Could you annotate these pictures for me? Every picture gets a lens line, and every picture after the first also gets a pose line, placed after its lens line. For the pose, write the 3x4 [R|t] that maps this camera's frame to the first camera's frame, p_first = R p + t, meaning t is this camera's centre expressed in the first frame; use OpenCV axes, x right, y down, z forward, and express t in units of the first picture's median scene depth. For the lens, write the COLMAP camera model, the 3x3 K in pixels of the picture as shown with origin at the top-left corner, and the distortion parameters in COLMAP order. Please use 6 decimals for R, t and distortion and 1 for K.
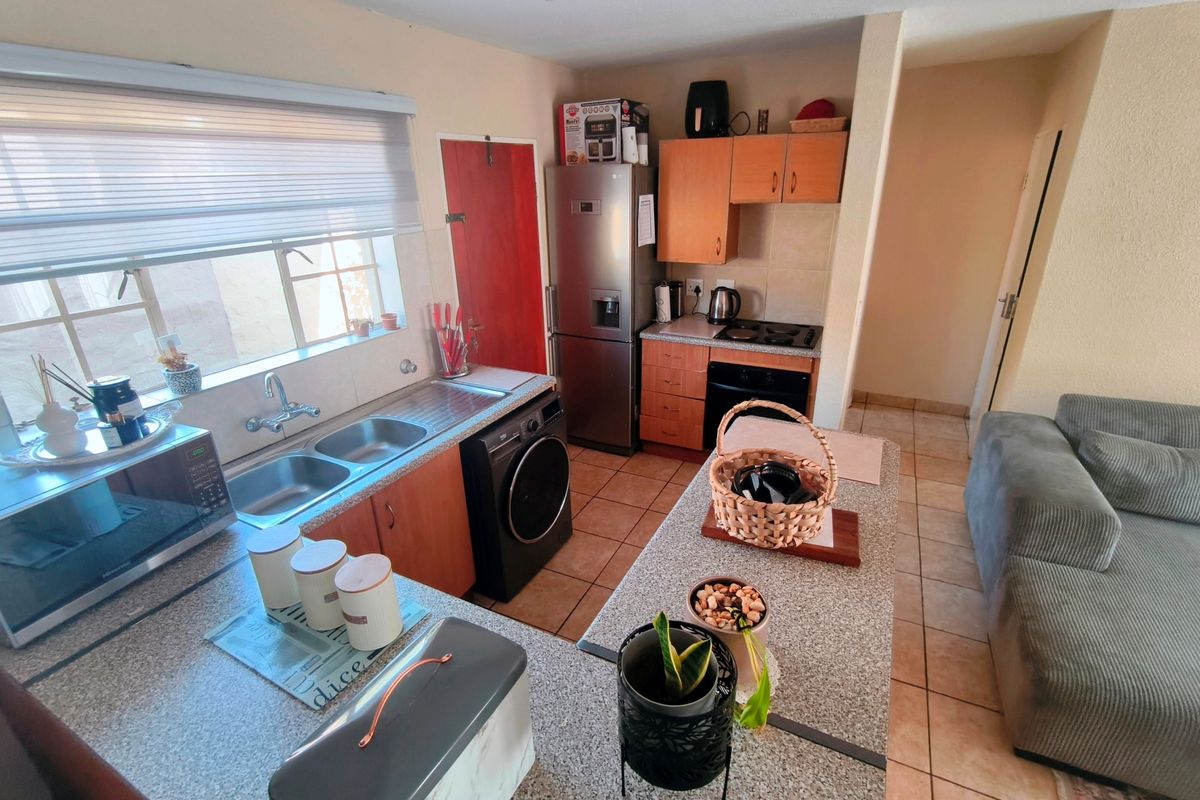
lens RADIAL K [[556.1, 0, 600.0], [0, 556.1, 400.0], [0, 0, 1]] dist [-0.001311, 0.000403]
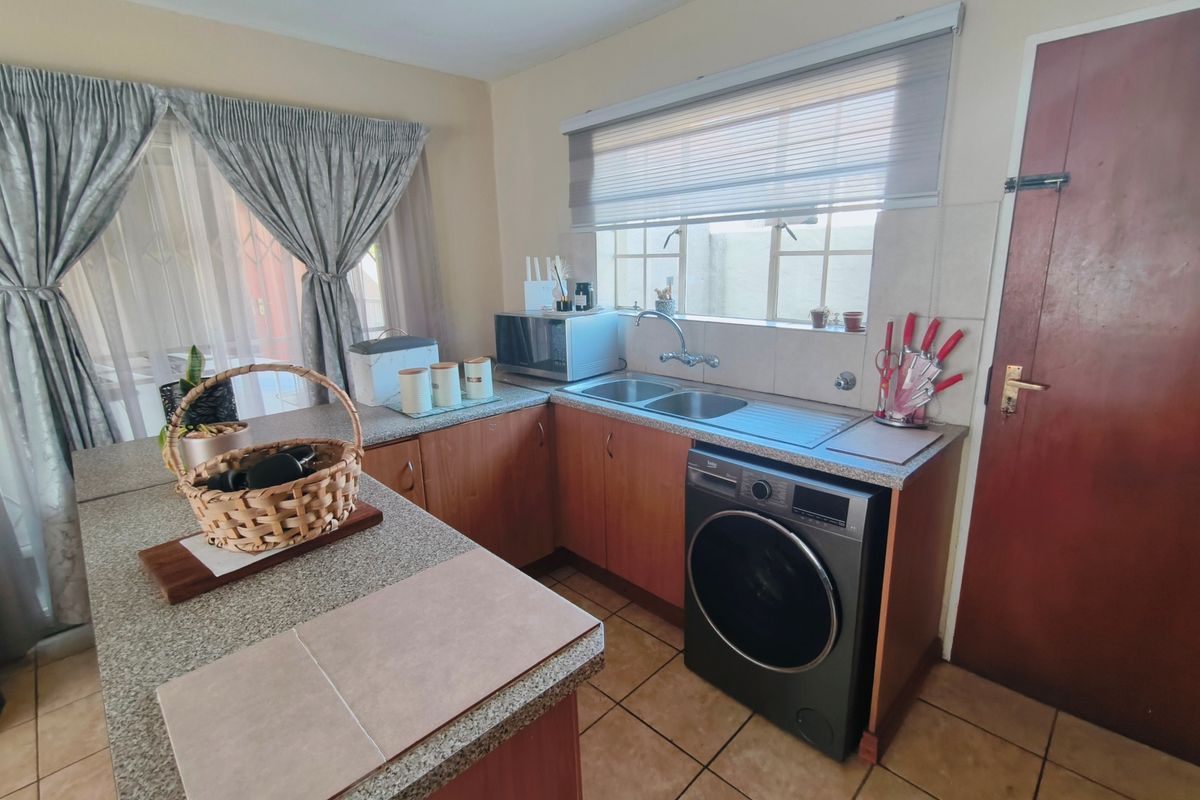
lens RADIAL K [[556.1, 0, 600.0], [0, 556.1, 400.0], [0, 0, 1]] dist [-0.001311, 0.000403]
pose [[-0.330206, 0.270123, -0.904432, 0.425471], [-0.312067, 0.873055, 0.374686, -0.195217], [0.890830, 0.405967, -0.203991, 0.760257]]
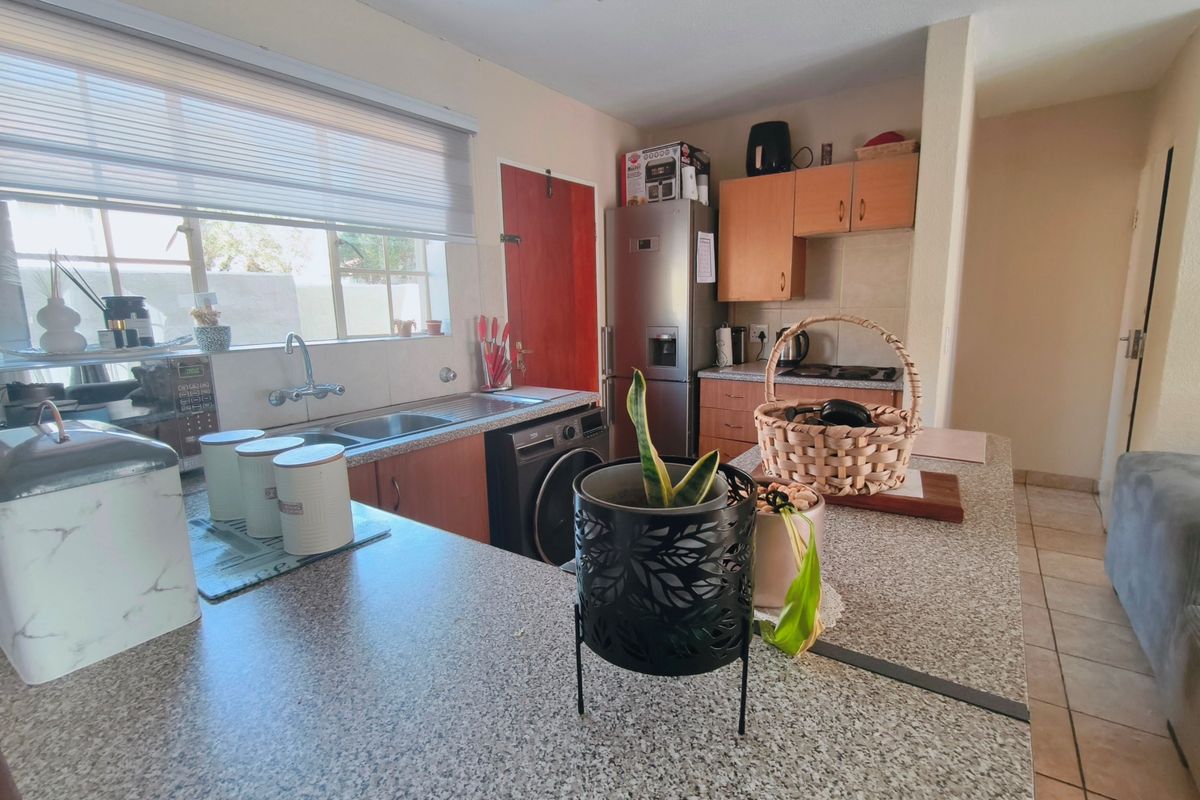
lens RADIAL K [[556.1, 0, 600.0], [0, 556.1, 400.0], [0, 0, 1]] dist [-0.001311, 0.000403]
pose [[0.990672, 0.023861, -0.134165, 0.041283], [-0.050596, 0.978578, -0.199563, 0.143391], [0.126529, 0.204489, 0.970657, 0.092113]]
